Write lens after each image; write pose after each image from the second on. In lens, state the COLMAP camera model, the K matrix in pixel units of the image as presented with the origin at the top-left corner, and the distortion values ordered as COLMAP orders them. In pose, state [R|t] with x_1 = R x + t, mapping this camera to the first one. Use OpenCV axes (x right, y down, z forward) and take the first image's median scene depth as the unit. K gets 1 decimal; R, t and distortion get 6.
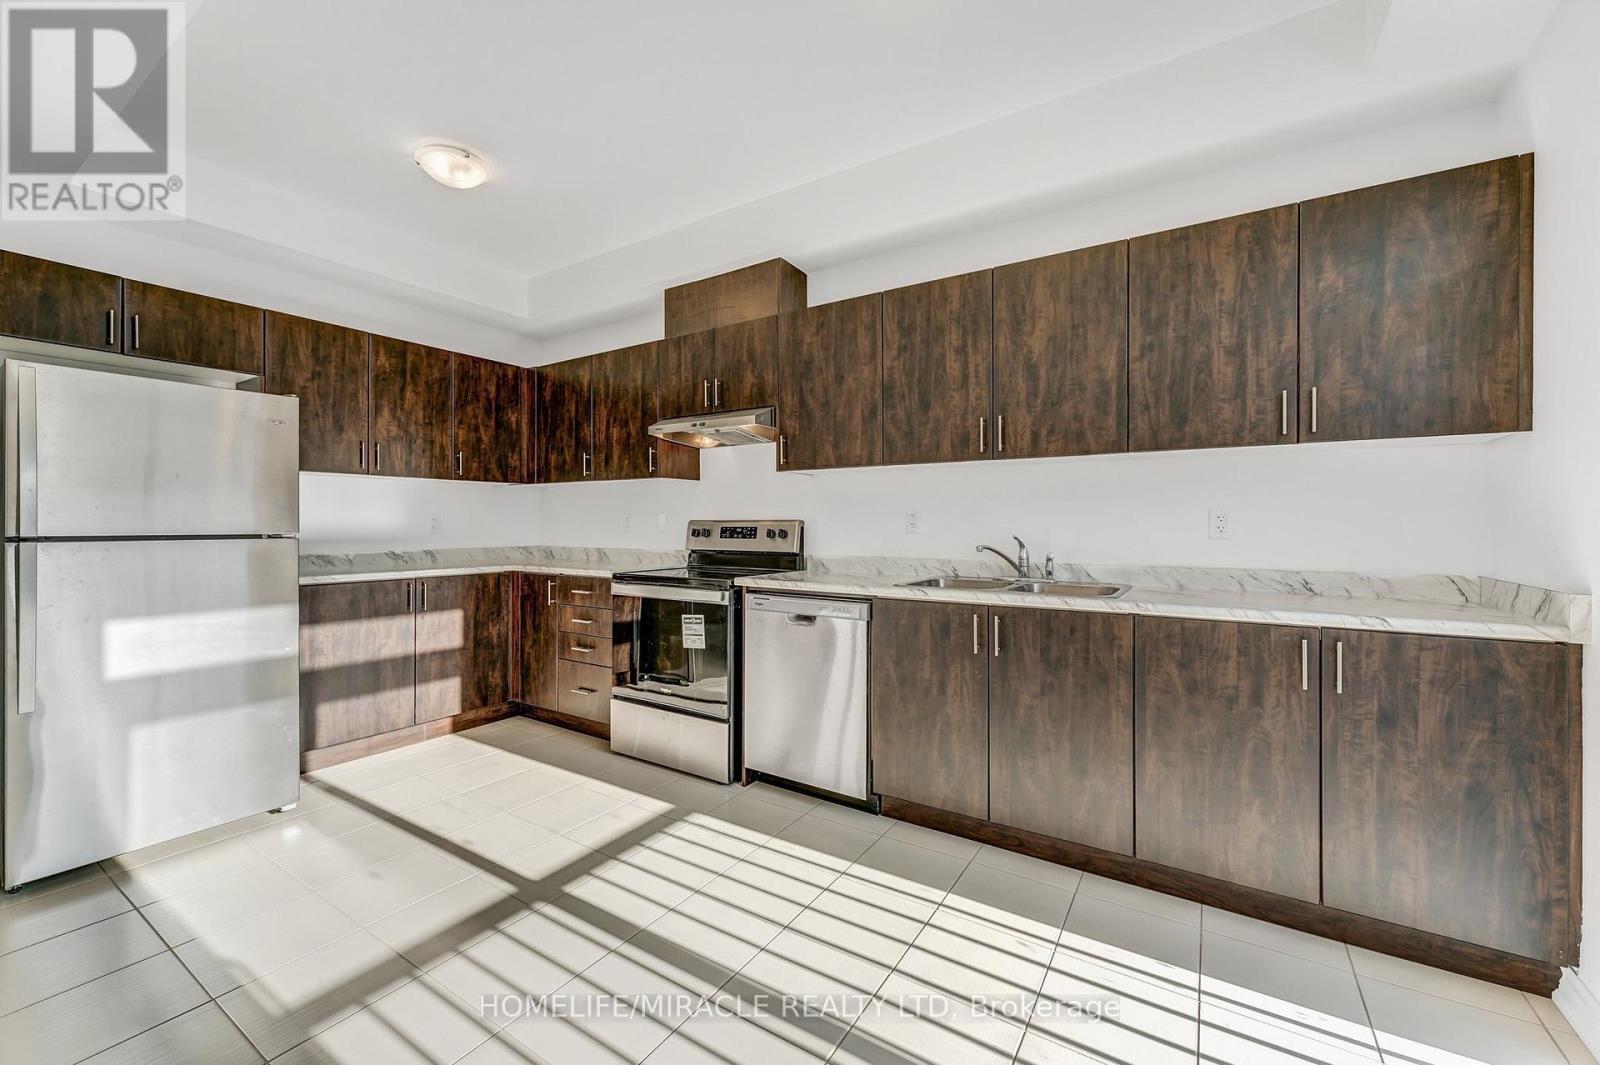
lens RADIAL K [[662.9, 0, 796.0], [0, 662.9, 523.1], [0, 0, 1]] dist [0.001999, 0.000570]
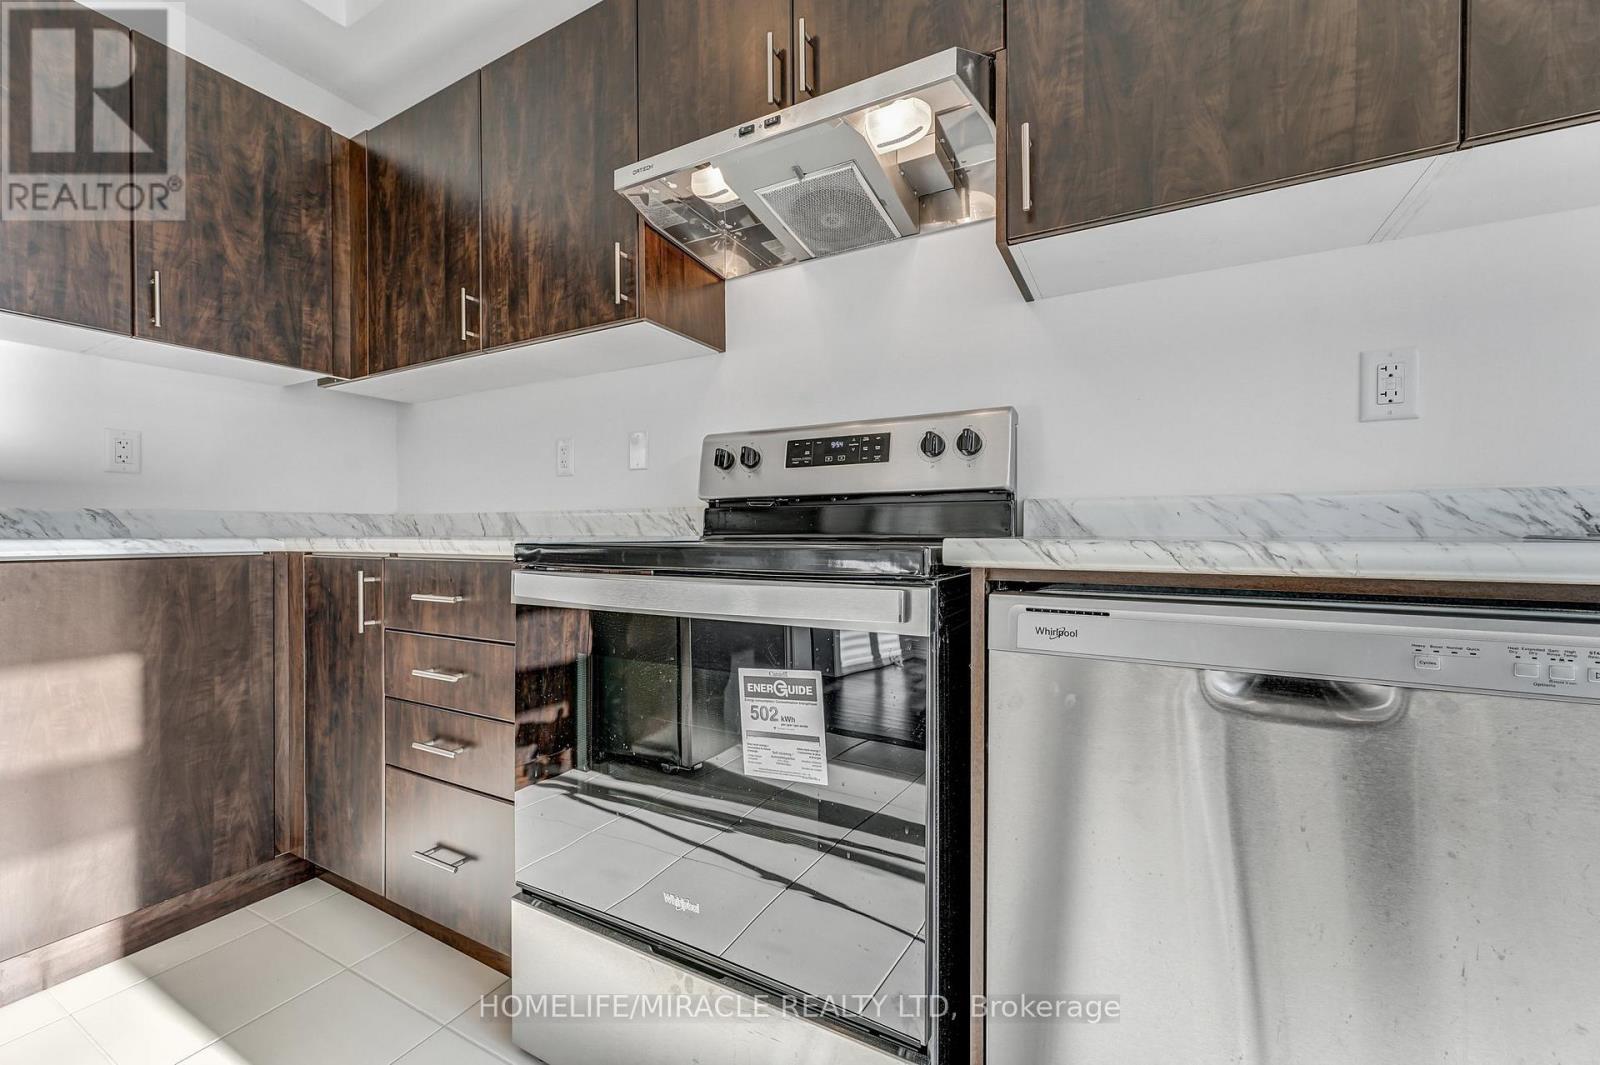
lens RADIAL K [[662.9, 0, 796.9], [0, 662.9, 530.4], [0, 0, 1]] dist [0.001999, 0.000570]
pose [[0.996856, -0.003622, 0.079154, -0.146095], [0.003778, 0.999991, -0.001831, 0.065357], [-0.079146, 0.002124, 0.996861, 0.598140]]
